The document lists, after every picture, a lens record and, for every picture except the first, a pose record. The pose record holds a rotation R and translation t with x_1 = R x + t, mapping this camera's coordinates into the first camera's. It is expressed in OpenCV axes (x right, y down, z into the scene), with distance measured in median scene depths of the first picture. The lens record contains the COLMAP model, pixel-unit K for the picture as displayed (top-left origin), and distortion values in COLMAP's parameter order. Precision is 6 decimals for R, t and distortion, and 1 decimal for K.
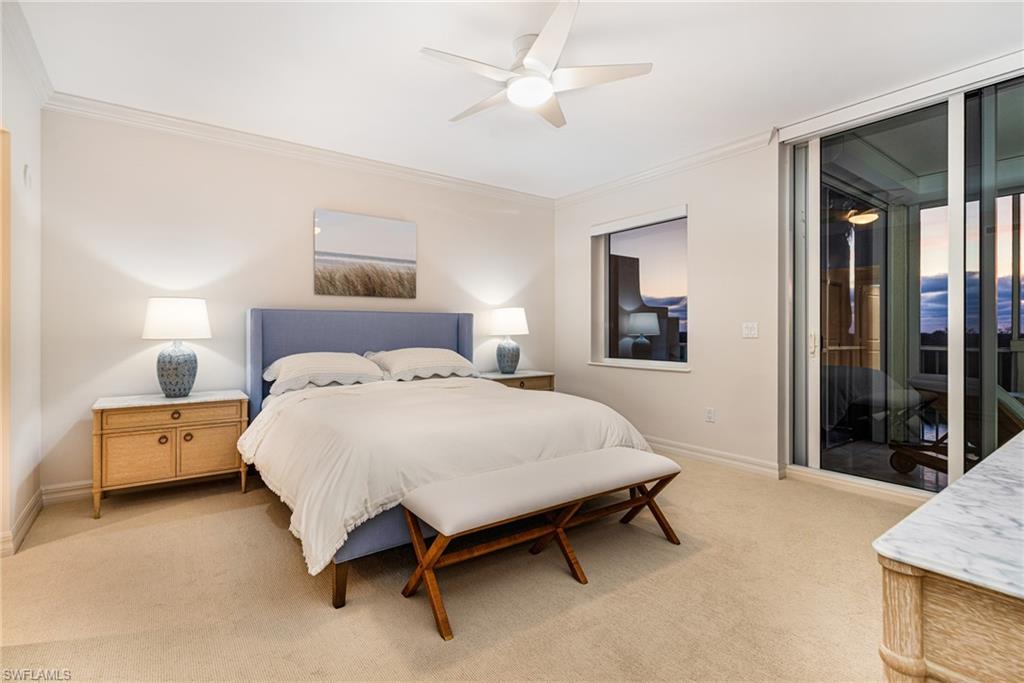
lens RADIAL K [[456.6, 0, 499.0], [0, 456.6, 335.2], [0, 0, 1]] dist [-0.002804, -0.000286]
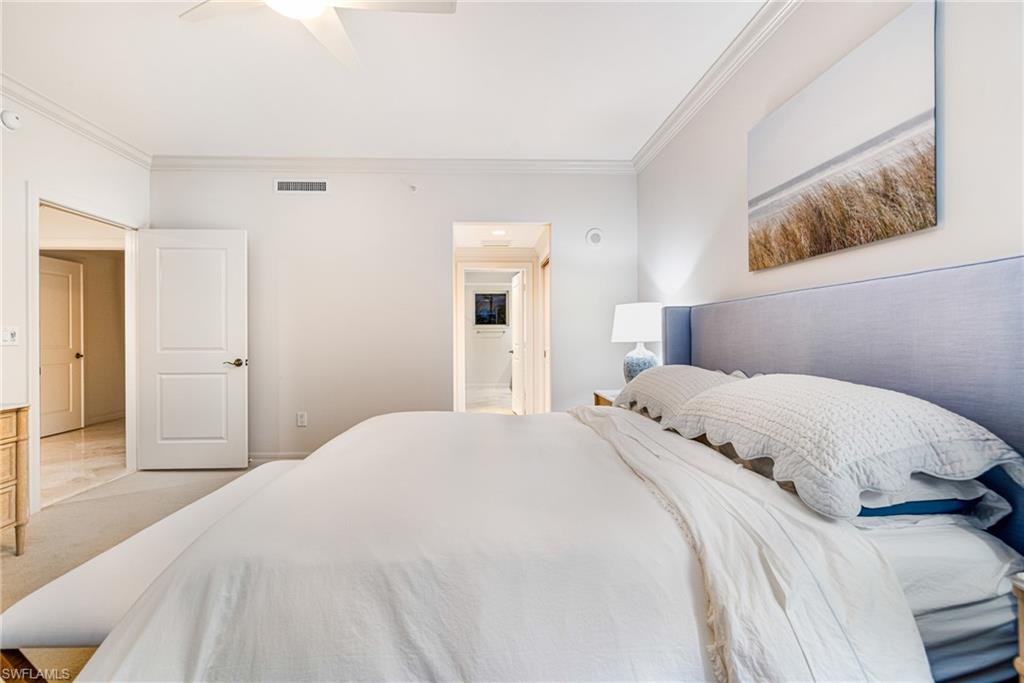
lens RADIAL K [[456.6, 0, 499.0], [0, 456.6, 335.2], [0, 0, 1]] dist [-0.002804, -0.000286]
pose [[-0.574596, 0.000468, -0.818437, 0.268818], [0.001365, 0.999999, -0.000387, -0.006167], [0.818436, -0.001340, -0.574596, 1.013265]]
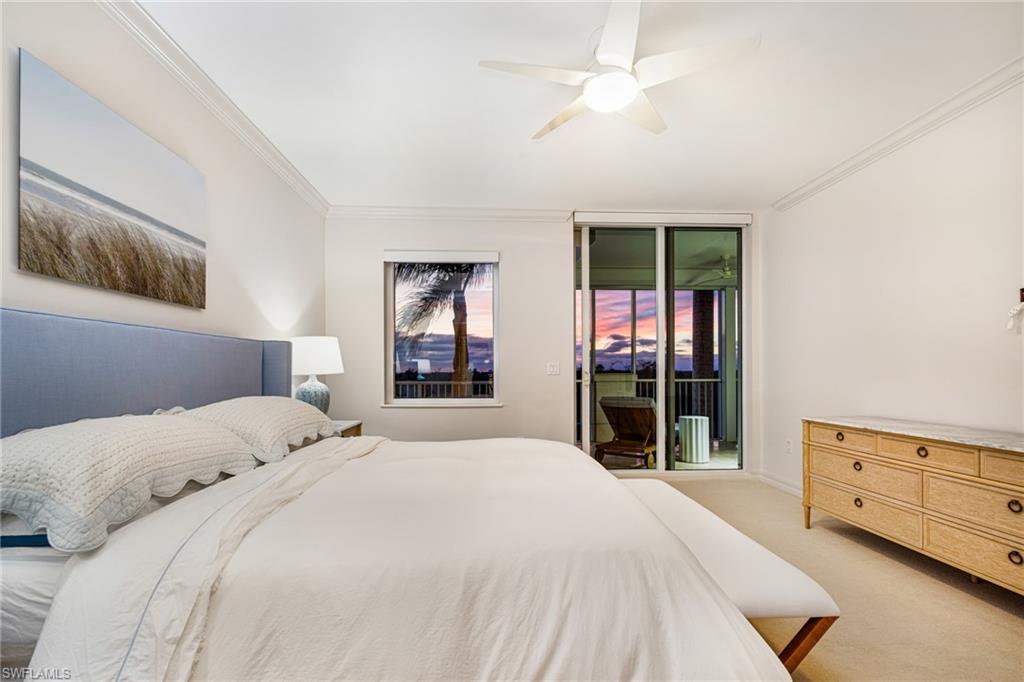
lens RADIAL K [[430.3, 0, 507.4], [0, 430.3, 365.9], [0, 0, 1]] dist [-0.000161, -0.000149]
pose [[0.564680, 0.008708, 0.825264, -0.441783], [0.008063, 0.999838, -0.016068, -0.000211], [-0.825271, 0.015727, 0.564518, 0.432837]]
